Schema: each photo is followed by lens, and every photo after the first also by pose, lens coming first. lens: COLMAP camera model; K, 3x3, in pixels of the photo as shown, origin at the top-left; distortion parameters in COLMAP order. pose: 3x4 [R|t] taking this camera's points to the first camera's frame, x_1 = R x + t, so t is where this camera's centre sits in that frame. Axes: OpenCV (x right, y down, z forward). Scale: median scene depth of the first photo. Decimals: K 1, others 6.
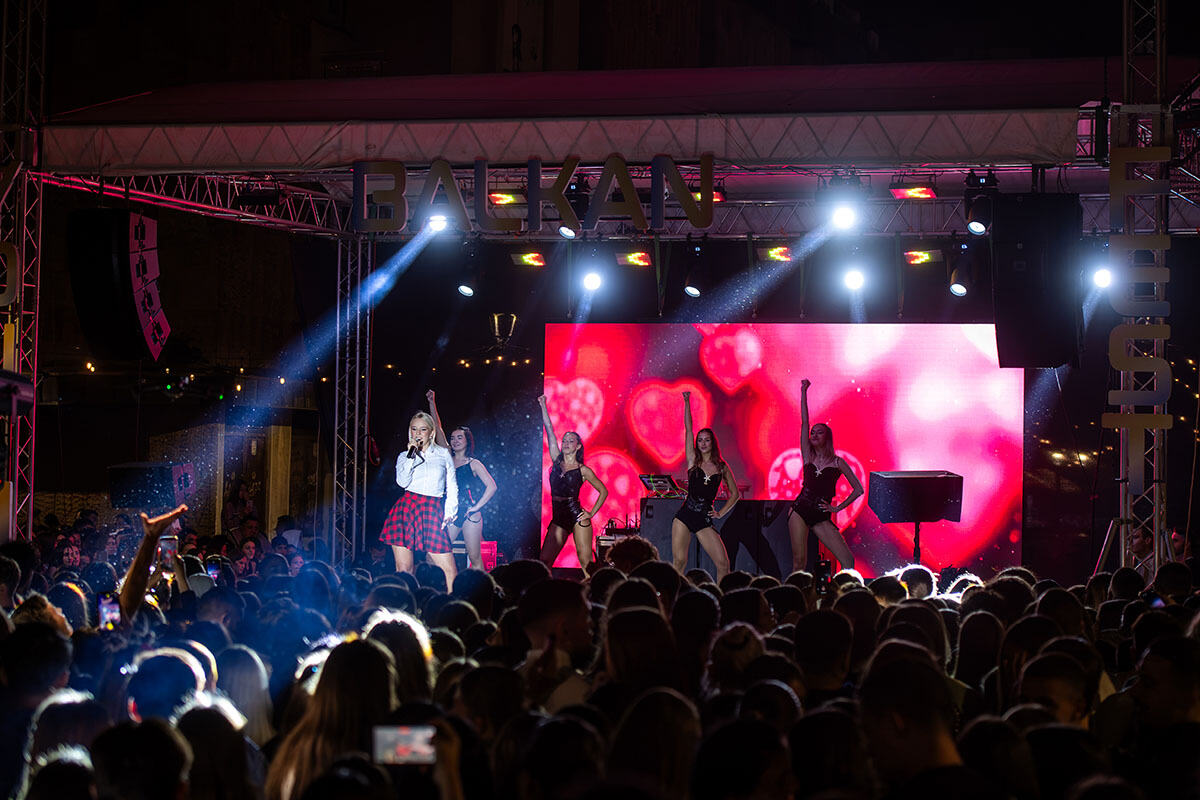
lens RADIAL K [[2482.6, 0, 600.0], [0, 2482.6, 400.0], [0, 0, 1]] dist [-0.010945, -0.006739]
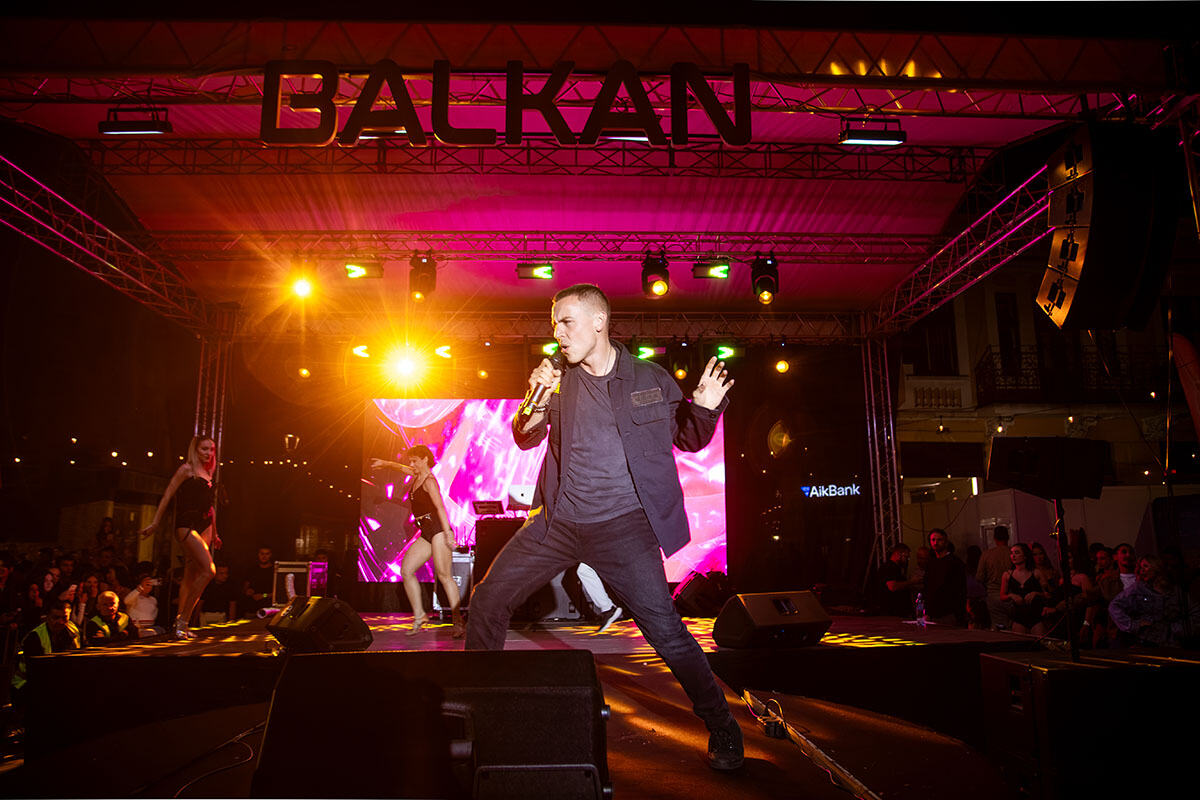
lens RADIAL K [[806.1, 0, 600.0], [0, 806.1, 400.0], [0, 0, 1]] dist [-0.034736, 0.000463]
pose [[0.929292, 0.041849, 0.366968, -0.093276], [0.011540, 0.989785, -0.142099, 0.049248], [-0.369166, 0.136286, 0.919316, 0.781522]]
